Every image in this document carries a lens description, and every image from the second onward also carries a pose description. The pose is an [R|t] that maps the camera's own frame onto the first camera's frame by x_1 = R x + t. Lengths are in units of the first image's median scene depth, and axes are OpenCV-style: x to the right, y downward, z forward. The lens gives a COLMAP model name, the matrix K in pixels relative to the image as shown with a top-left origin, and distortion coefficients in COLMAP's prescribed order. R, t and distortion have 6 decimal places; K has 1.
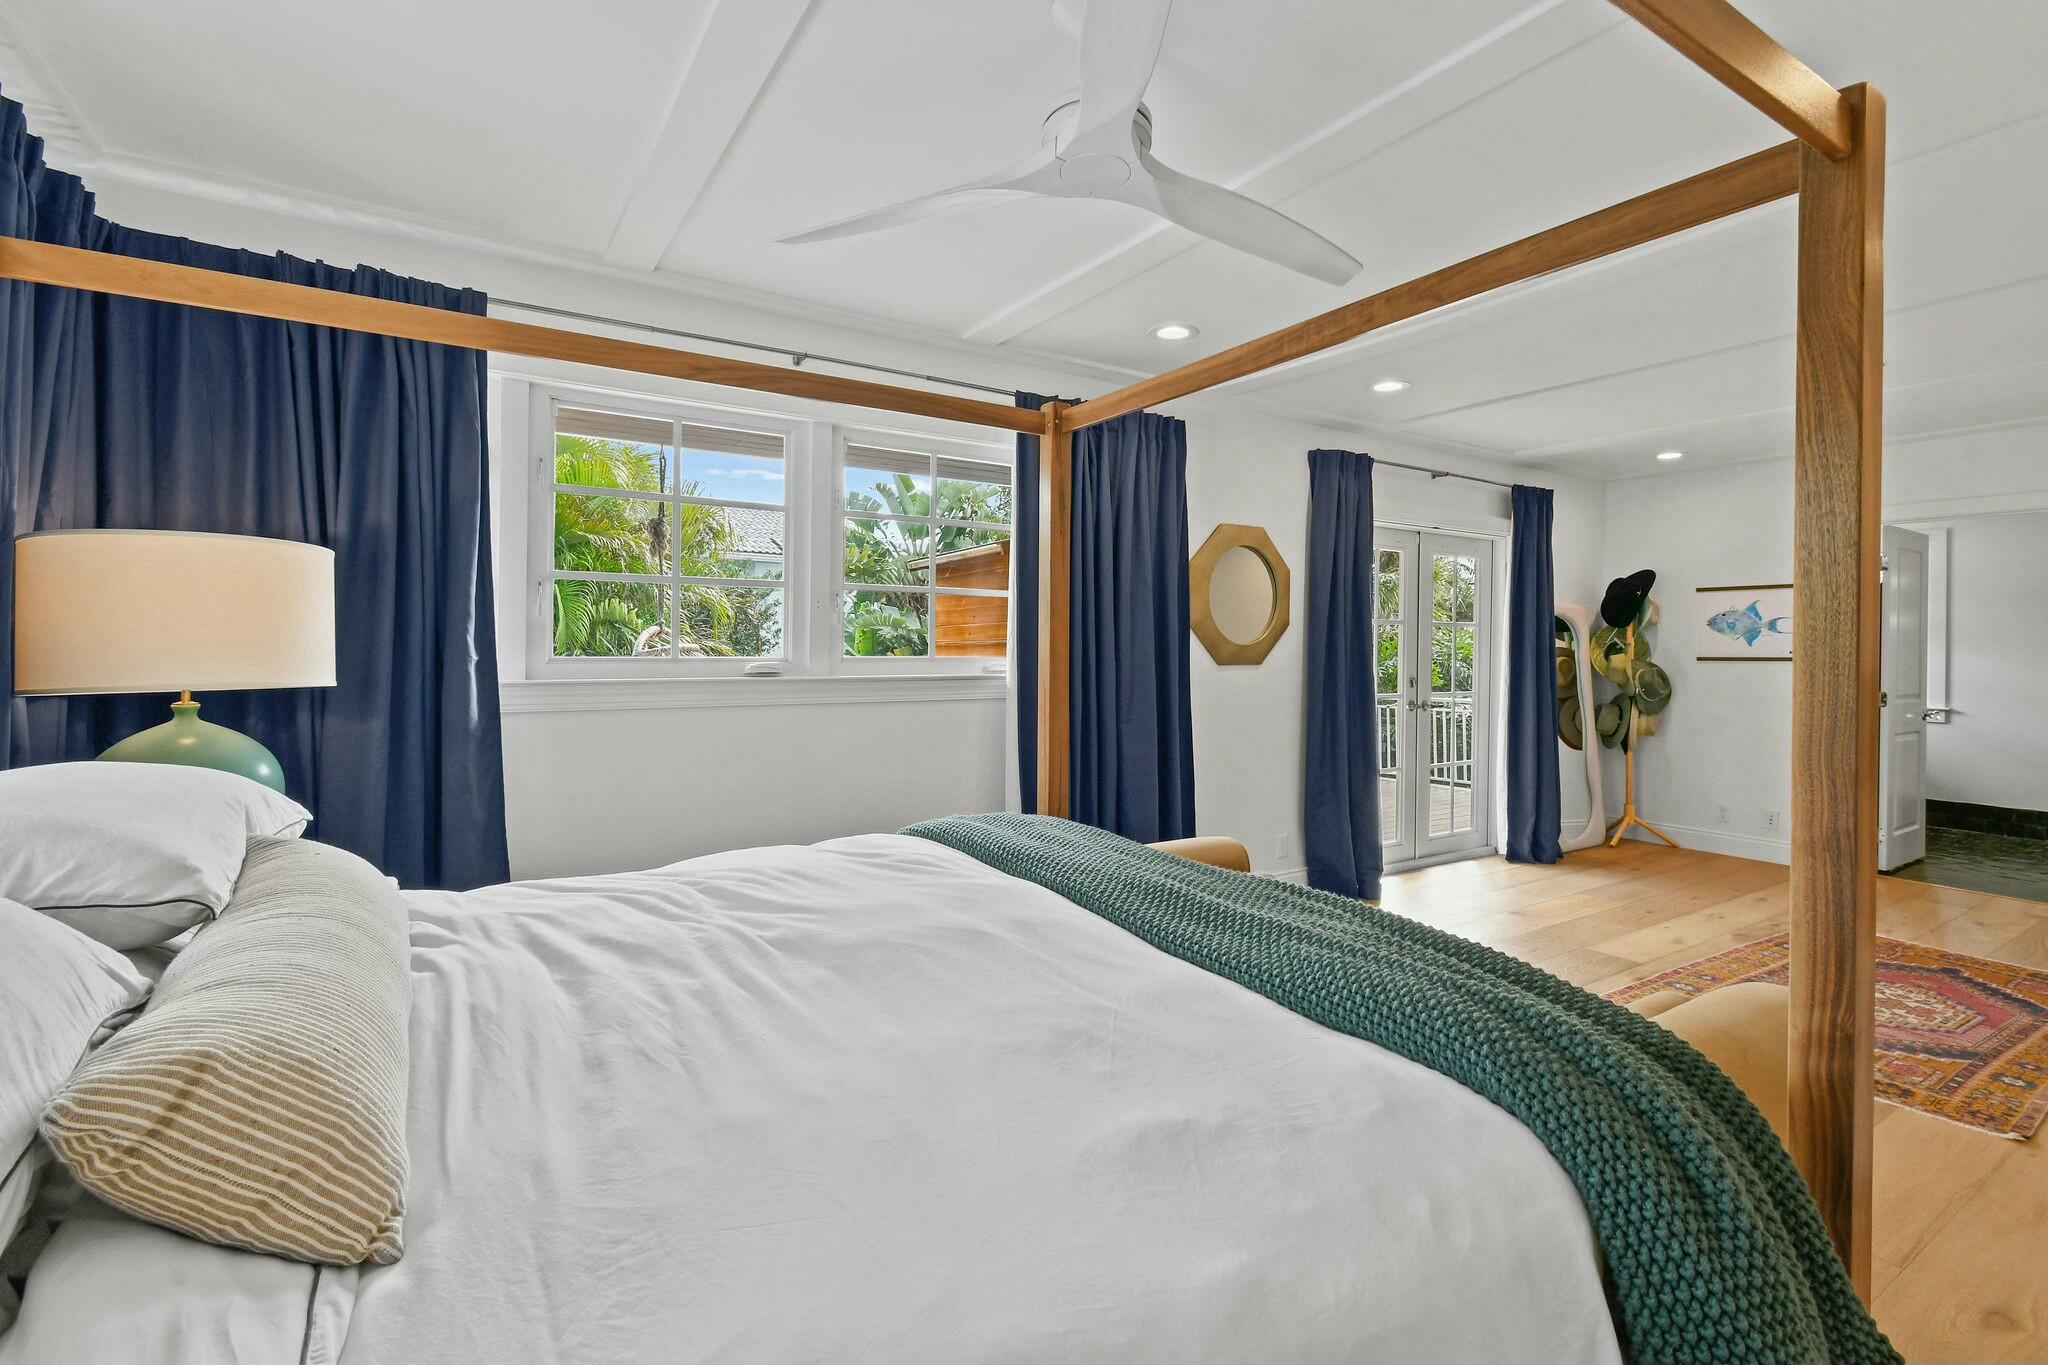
lens RADIAL K [[906.9, 0, 1029.1], [0, 906.9, 640.9], [0, 0, 1]] dist [0.003502, -0.000682]
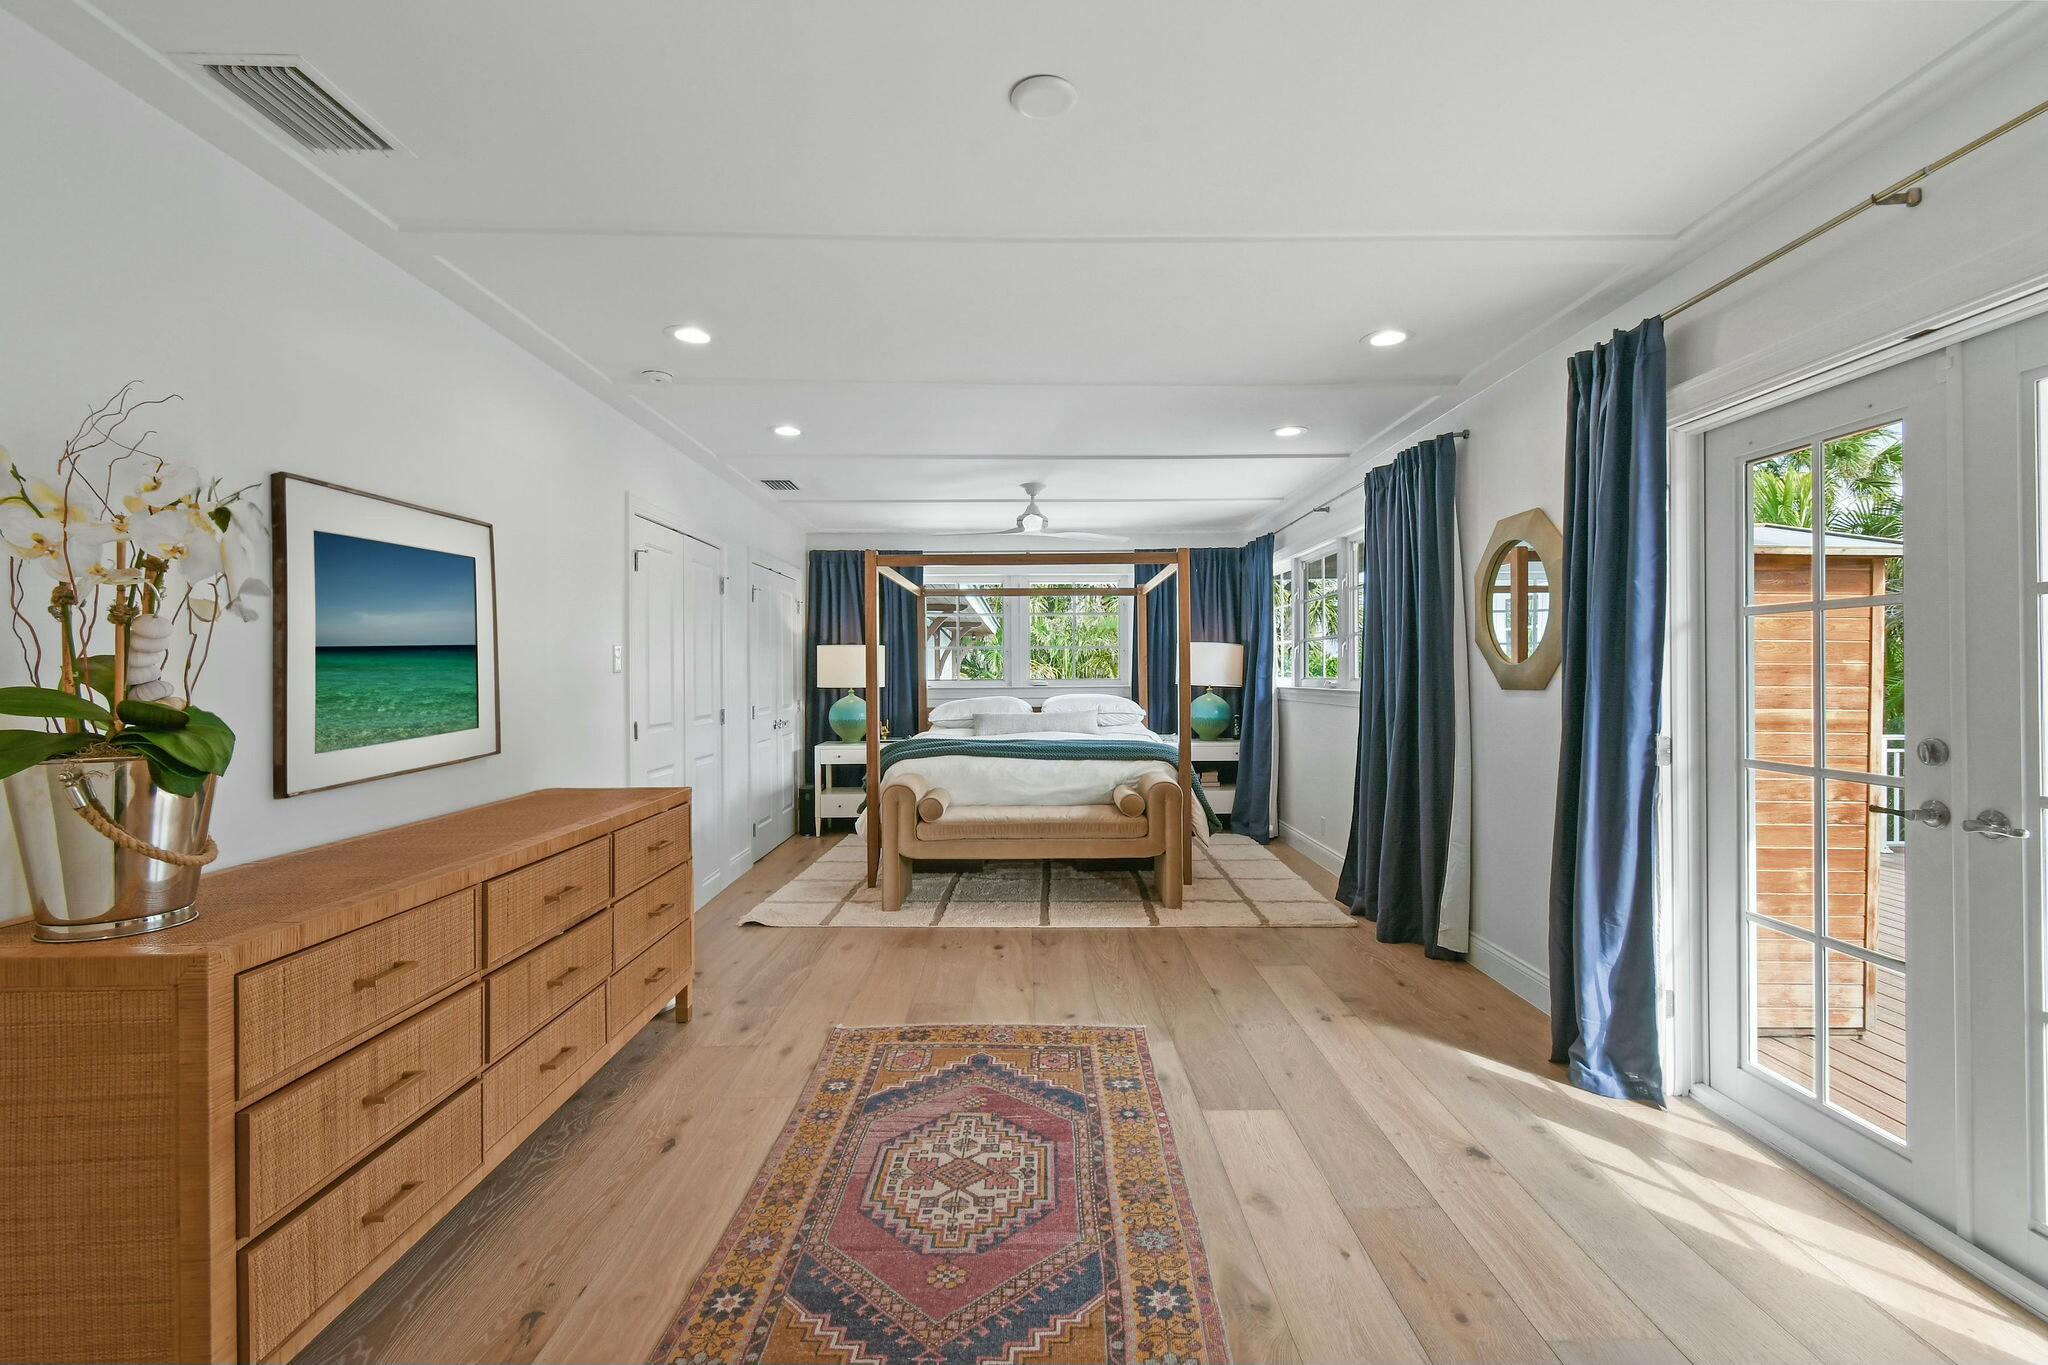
lens RADIAL K [[929.1, 0, 1017.5], [0, 929.1, 675.4], [0, 0, 1]] dist [0.001493, -0.000020]
pose [[-0.542482, -0.010014, -0.840008, 1.759101], [-0.004459, 0.999949, -0.009041, 0.039298], [0.840056, -0.001159, -0.542499, 1.648138]]
